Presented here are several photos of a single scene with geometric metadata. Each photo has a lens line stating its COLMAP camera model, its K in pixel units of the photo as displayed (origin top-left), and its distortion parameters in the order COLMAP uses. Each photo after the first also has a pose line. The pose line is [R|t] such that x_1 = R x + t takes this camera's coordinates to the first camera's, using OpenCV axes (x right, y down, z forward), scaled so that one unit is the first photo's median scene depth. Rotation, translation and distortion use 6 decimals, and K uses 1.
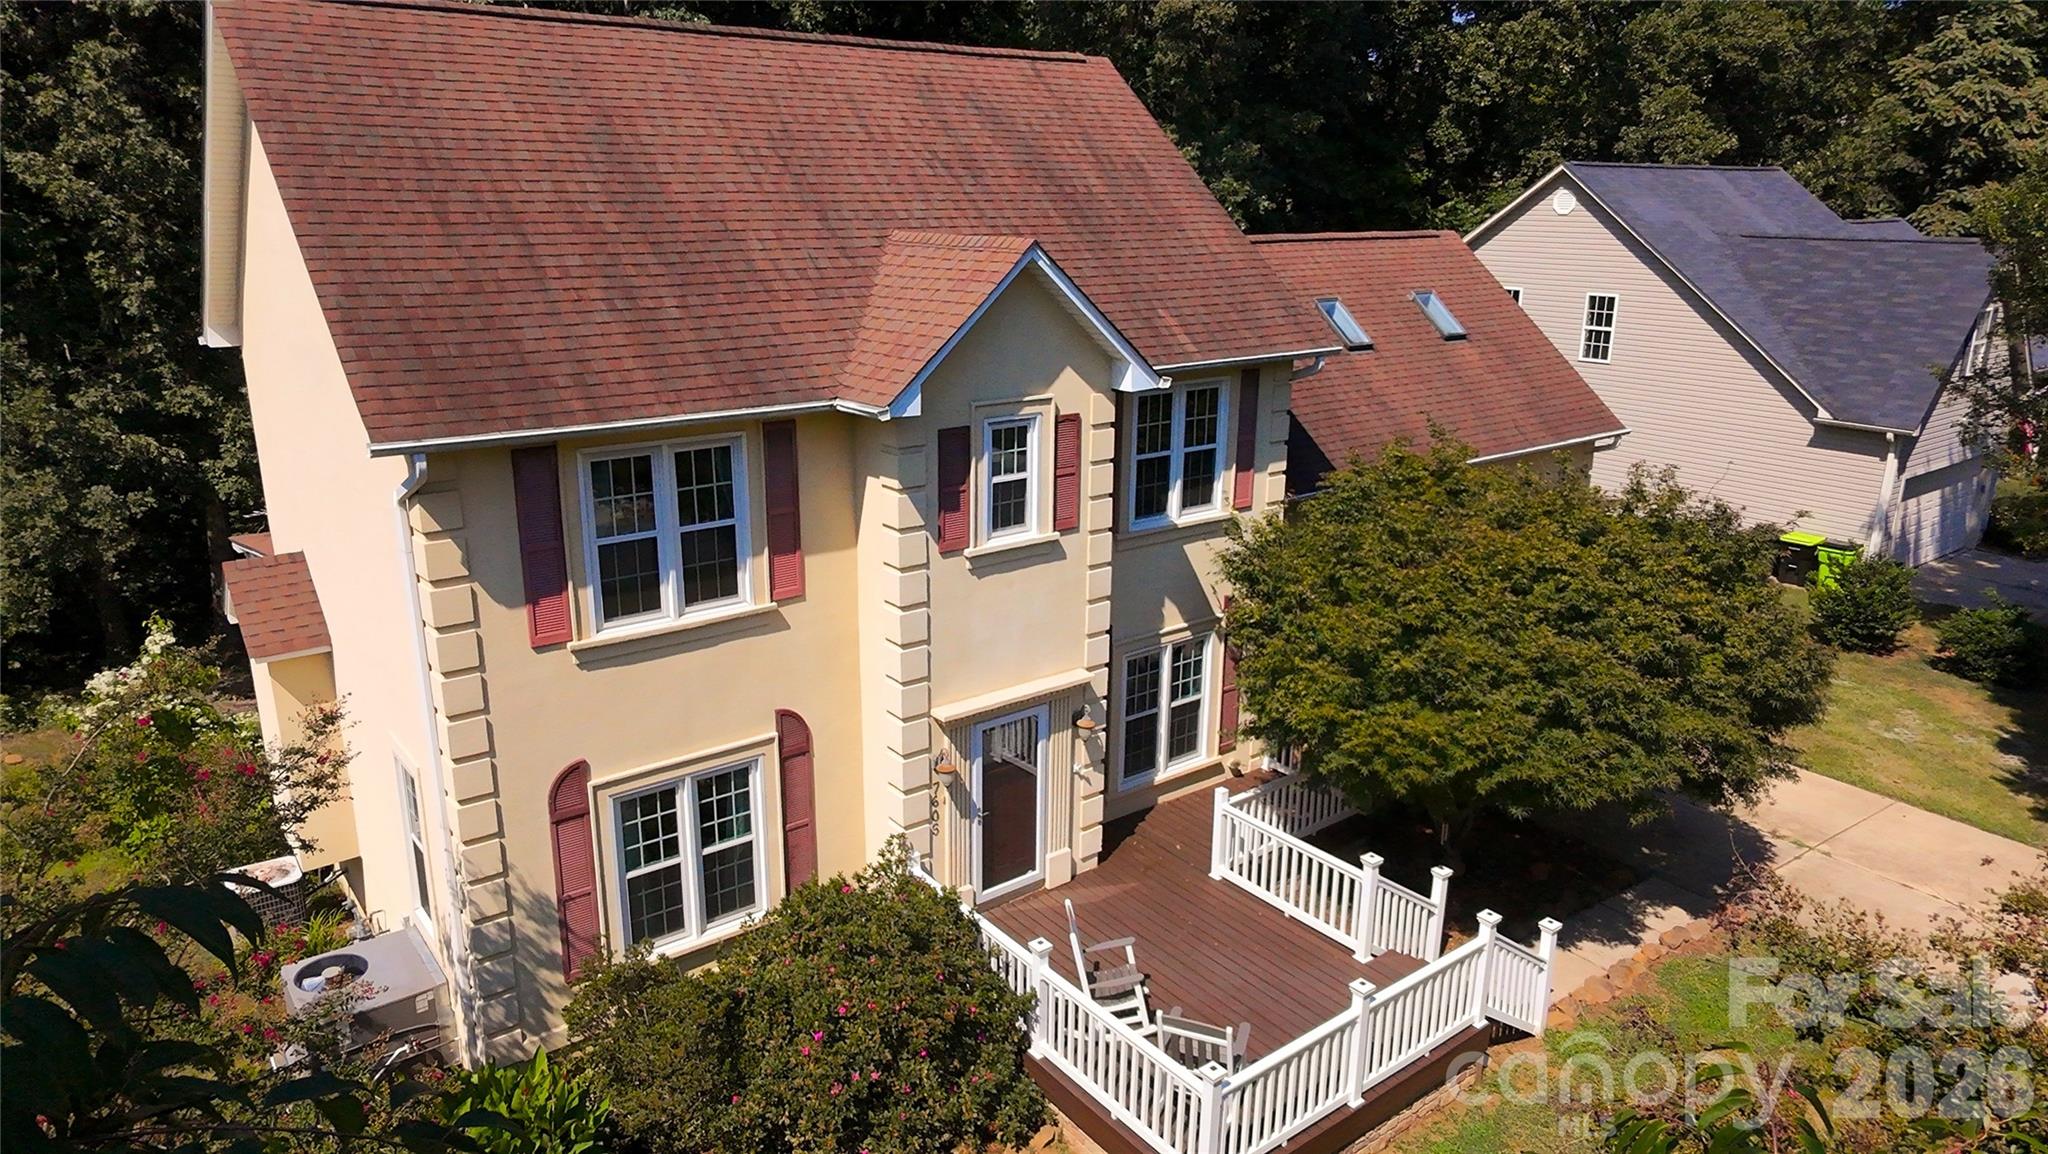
lens RADIAL K [[1318.4, 0, 1023.0], [0, 1318.4, 569.4], [0, 0, 1]] dist [0.004631, -0.000774]
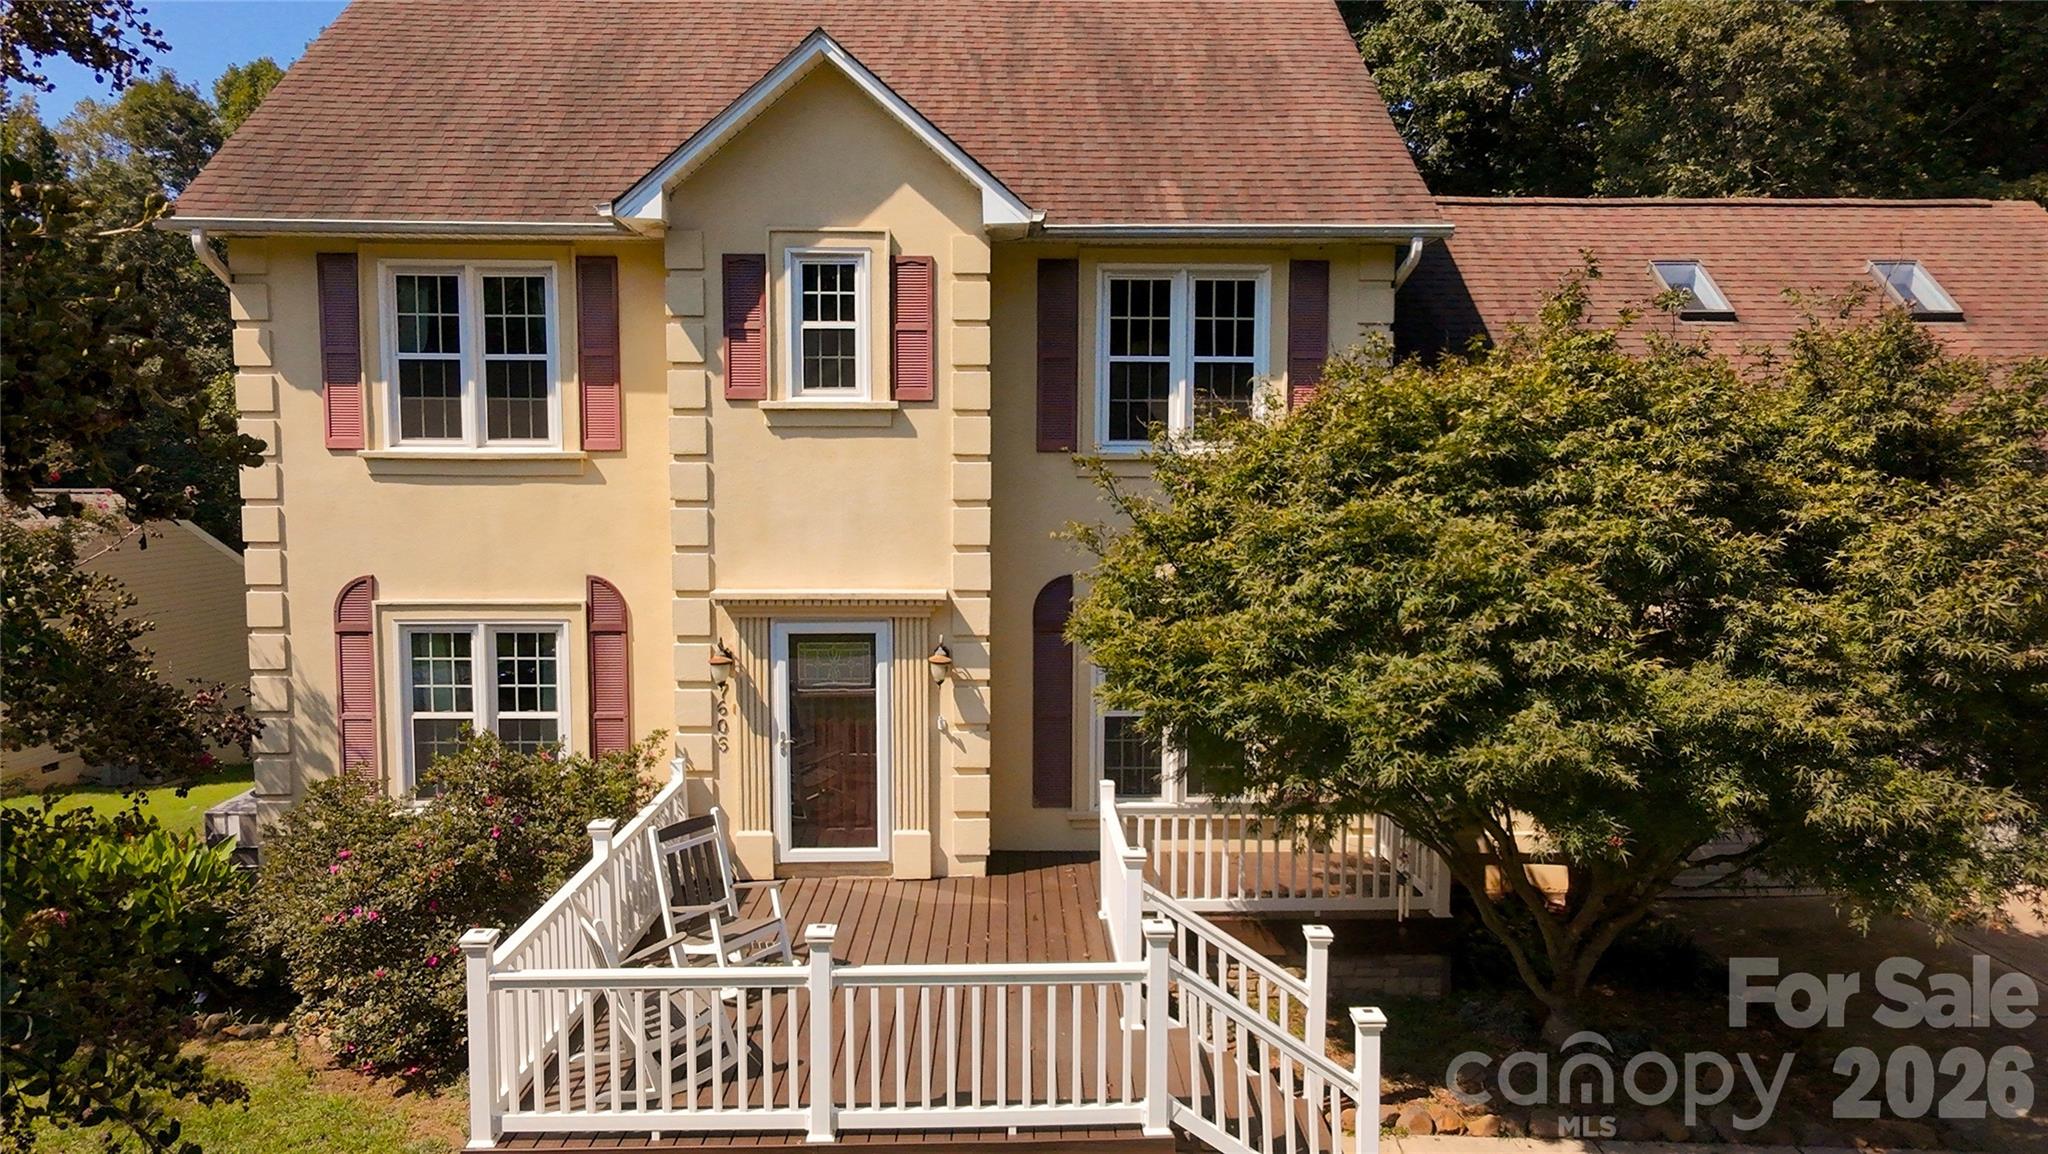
lens RADIAL K [[1318.4, 0, 1023.0], [0, 1318.4, 569.4], [0, 0, 1]] dist [0.004631, -0.000774]
pose [[0.806035, 0.037590, -0.590673, 0.600794], [-0.160504, 0.974467, -0.157009, 0.197945], [0.569689, 0.221360, 0.791488, 0.439628]]
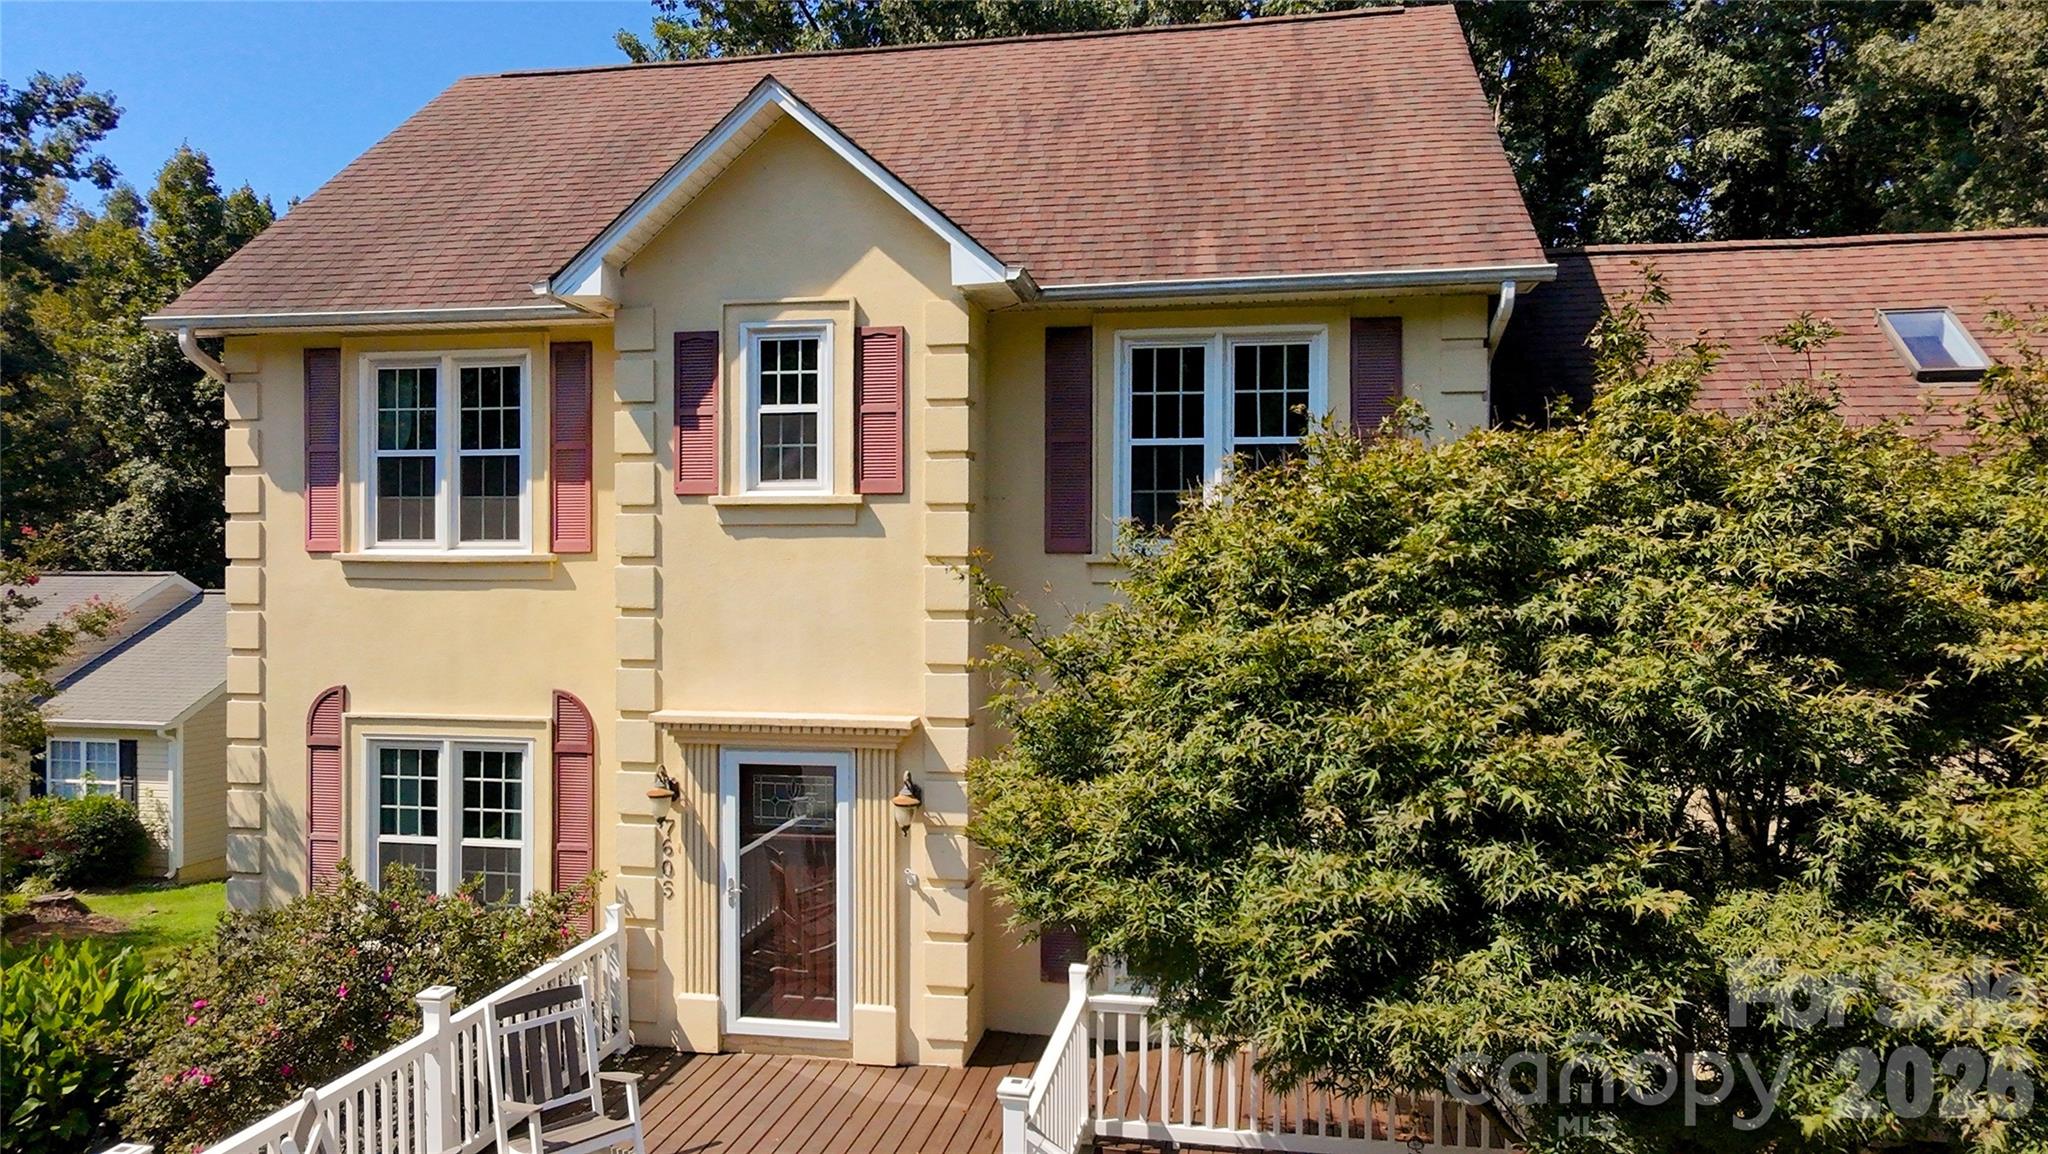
lens RADIAL K [[1315.0, 0, 1019.7], [0, 1315.0, 570.2], [0, 0, 1]] dist [0.001481, 0.005504]
pose [[0.669358, -0.005572, -0.742919, 0.627299], [-0.204135, 0.960105, -0.191123, 0.132707], [0.714345, 0.279585, 0.641517, 0.651052]]
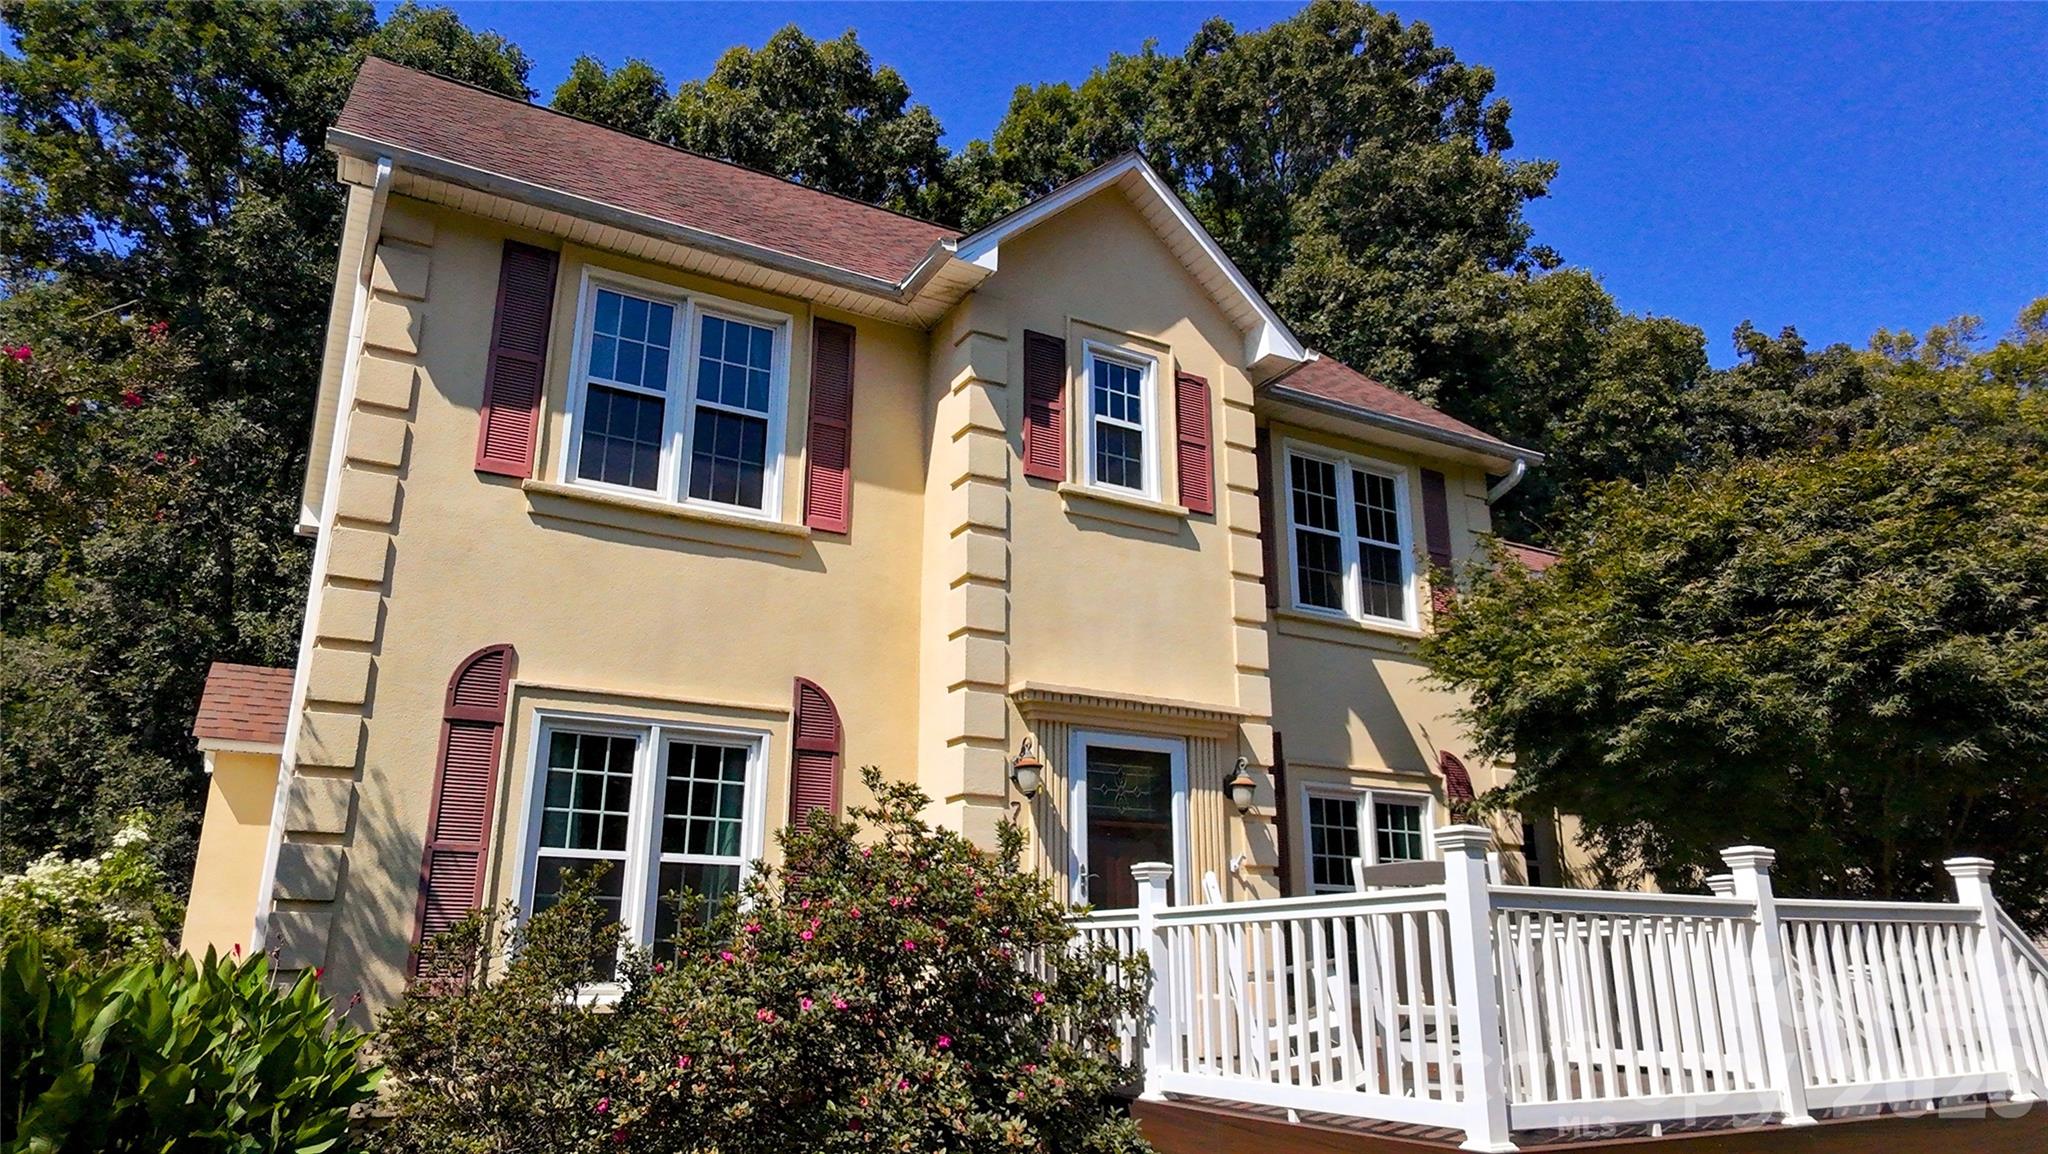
lens RADIAL K [[1318.4, 0, 1023.0], [0, 1318.4, 569.4], [0, 0, 1]] dist [0.004631, -0.000774]
pose [[0.988059, -0.052862, -0.144721, 0.043935], [-0.036215, 0.833301, -0.551632, 0.450368], [0.149757, 0.550287, 0.821436, 0.388092]]
